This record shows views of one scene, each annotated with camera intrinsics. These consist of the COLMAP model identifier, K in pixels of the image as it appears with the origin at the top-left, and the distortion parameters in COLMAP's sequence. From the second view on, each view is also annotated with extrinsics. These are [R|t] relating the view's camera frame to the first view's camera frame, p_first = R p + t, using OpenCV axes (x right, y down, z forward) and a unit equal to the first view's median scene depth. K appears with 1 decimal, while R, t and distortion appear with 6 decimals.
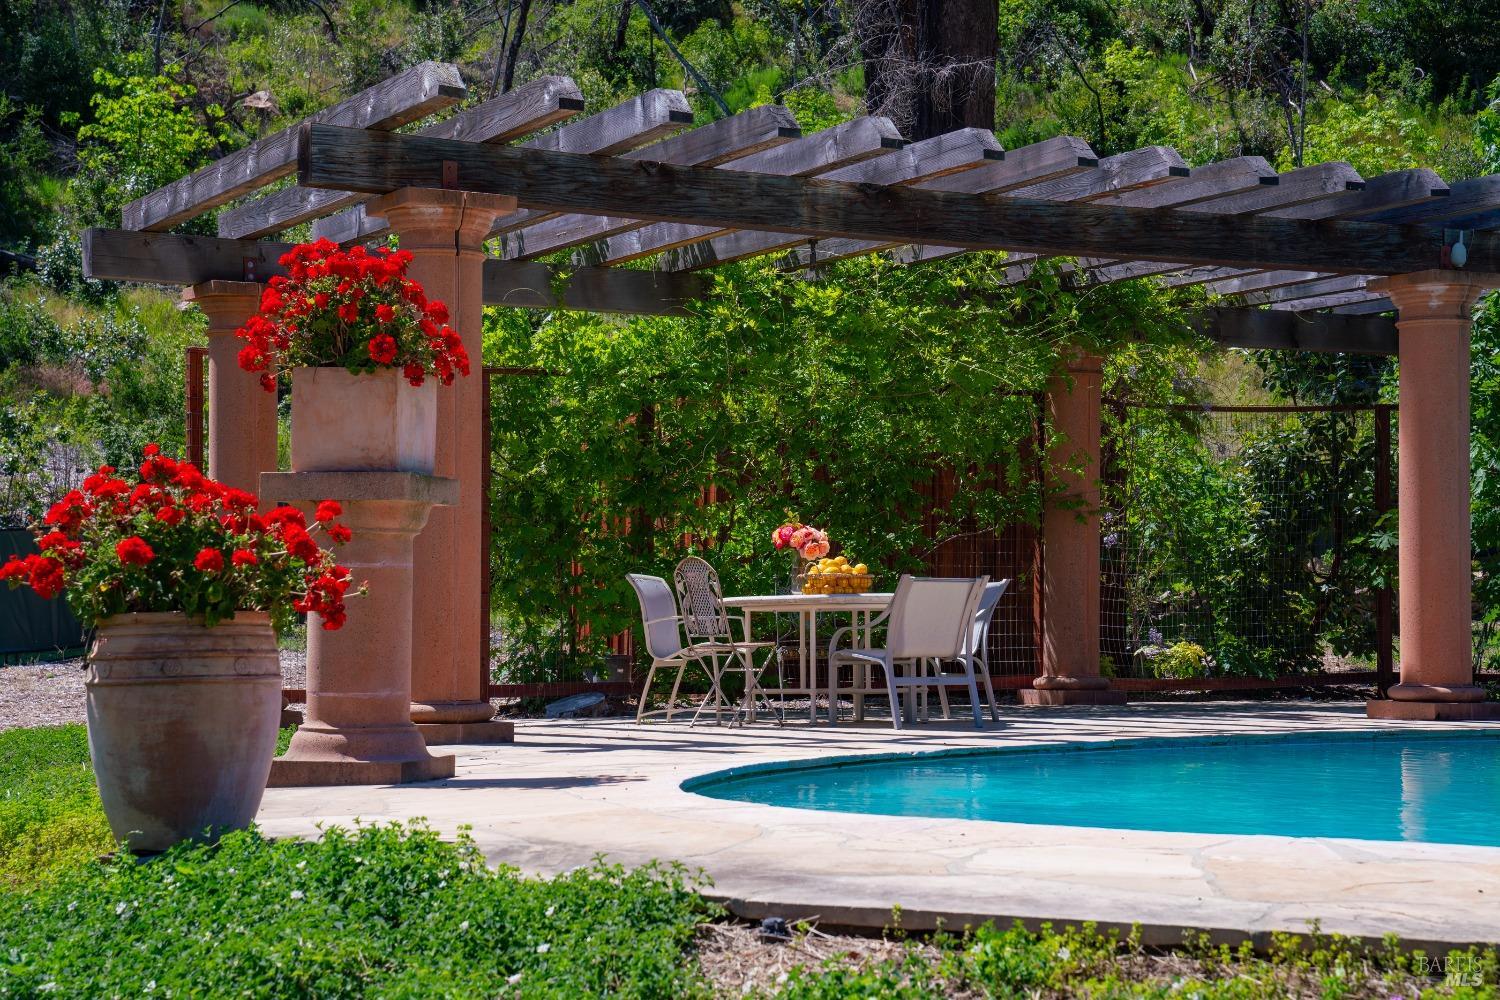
lens RADIAL K [[2867.8, 0, 749.9], [0, 2867.8, 500.1], [0, 0, 1]] dist [0.004614, 0.000000]
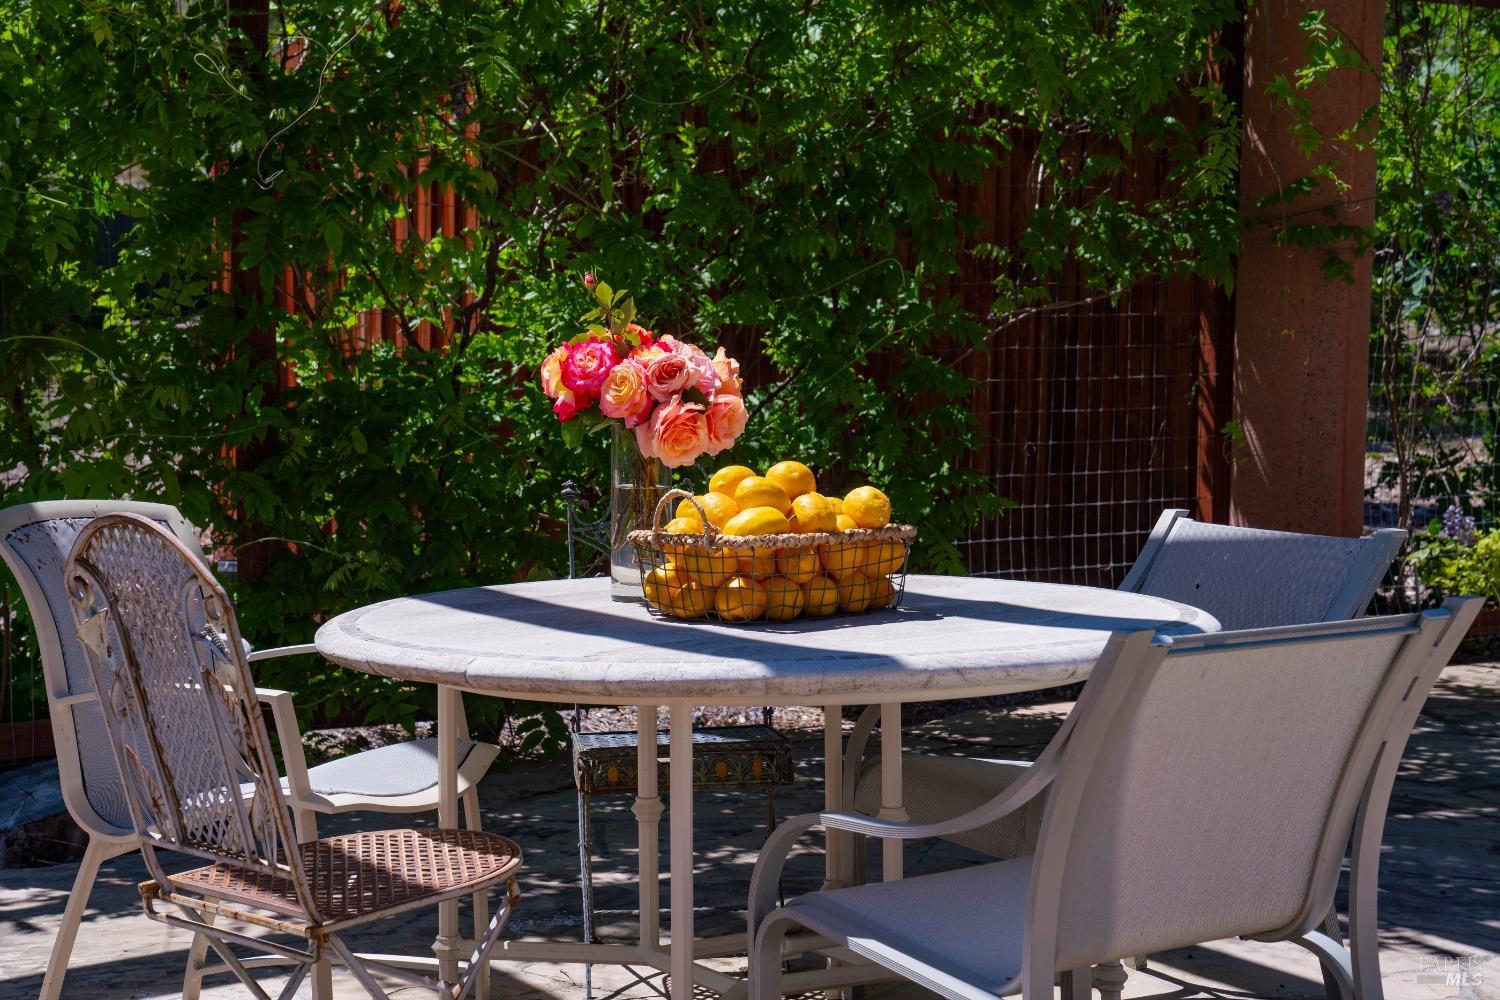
lens RADIAL K [[2676.5, 0, 748.9], [0, 2676.5, 500.3], [0, 0, 1]] dist [0.351788, 0.000000]
pose [[0.999278, -0.003686, 0.037827, 0.018275], [-0.000505, 0.993911, 0.110183, -0.003883], [-0.038003, -0.110122, 0.993191, 0.746214]]
